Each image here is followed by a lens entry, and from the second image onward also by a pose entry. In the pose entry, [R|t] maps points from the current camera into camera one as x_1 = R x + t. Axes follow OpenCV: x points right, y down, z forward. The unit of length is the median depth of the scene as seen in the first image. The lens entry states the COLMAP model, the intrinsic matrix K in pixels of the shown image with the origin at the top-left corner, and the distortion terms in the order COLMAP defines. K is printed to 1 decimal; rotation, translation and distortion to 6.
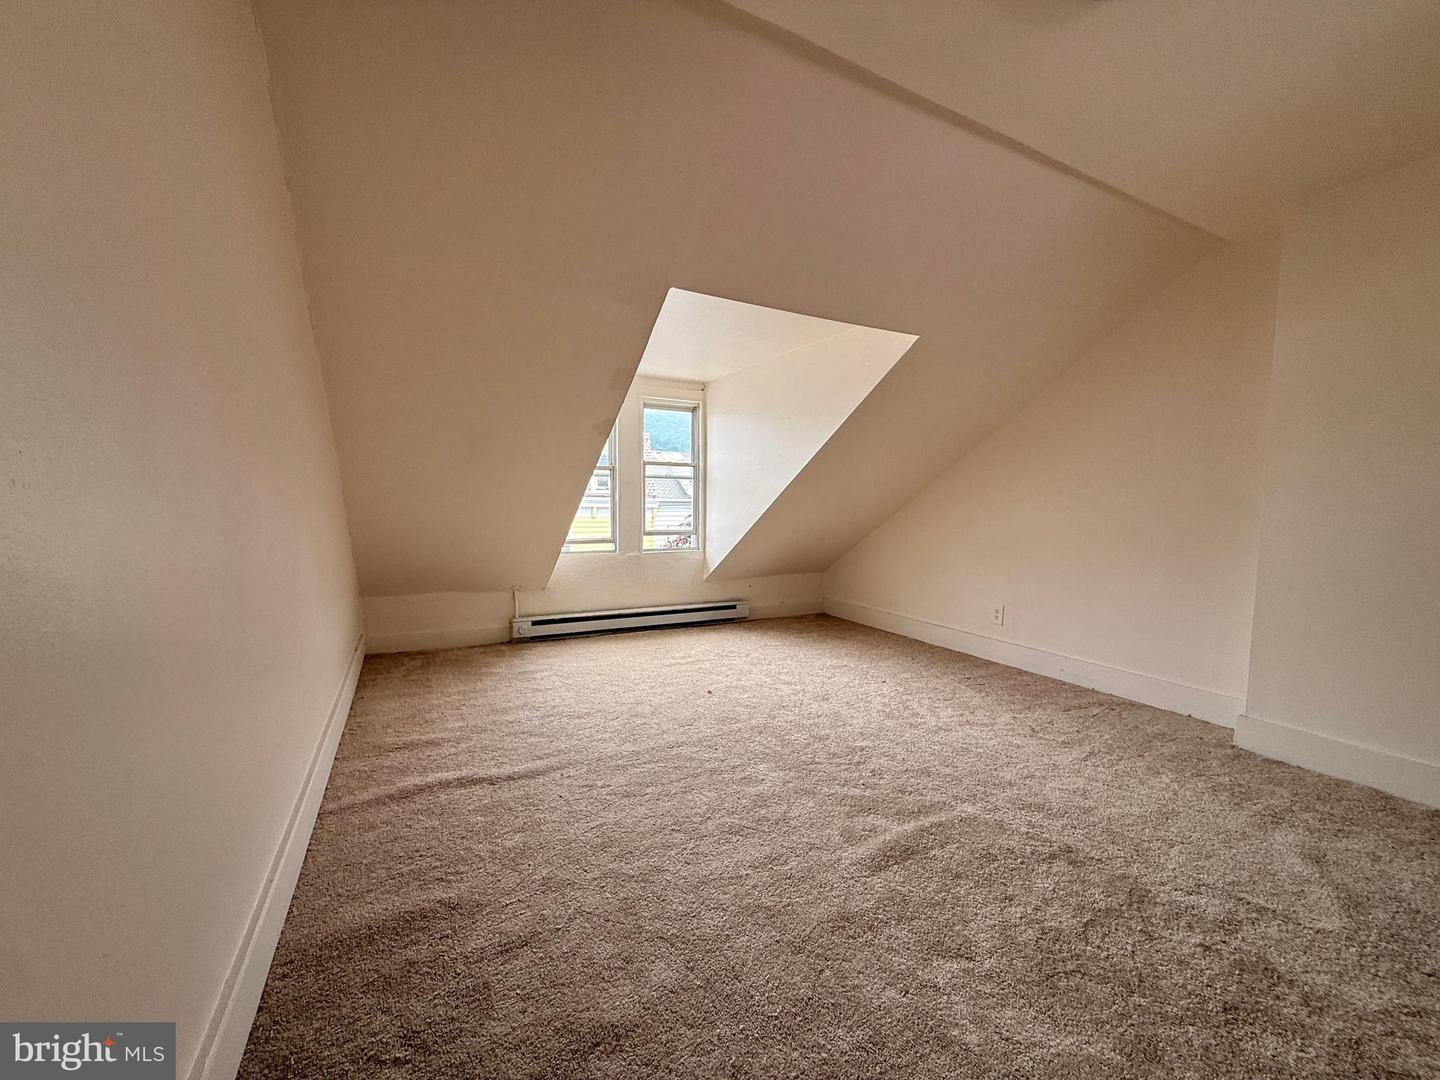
lens RADIAL K [[572.1, 0, 717.0], [0, 572.1, 532.5], [0, 0, 1]] dist [-0.001280, 0.000572]
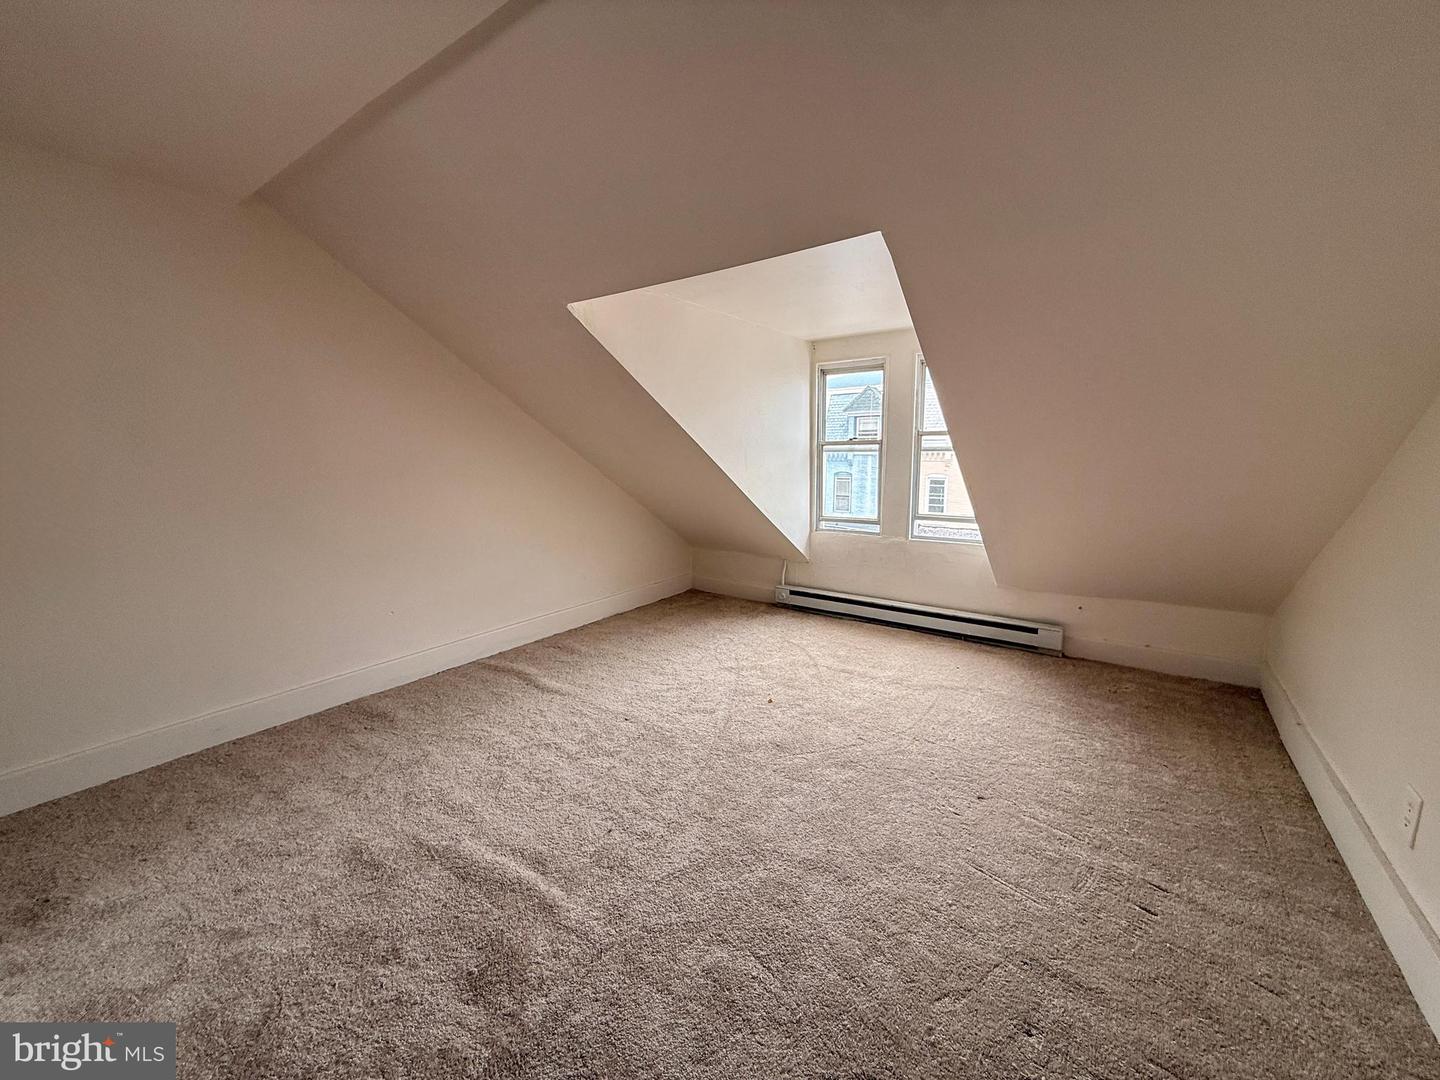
lens RADIAL K [[572.1, 0, 721.4], [0, 572.1, 550.6], [0, 0, 1]] dist [-0.001280, 0.000572]
pose [[0.459597, 0.139998, -0.877024, 0.605509], [-0.038073, 0.989696, 0.138031, -0.068151], [0.887311, -0.030048, 0.460192, 0.436981]]
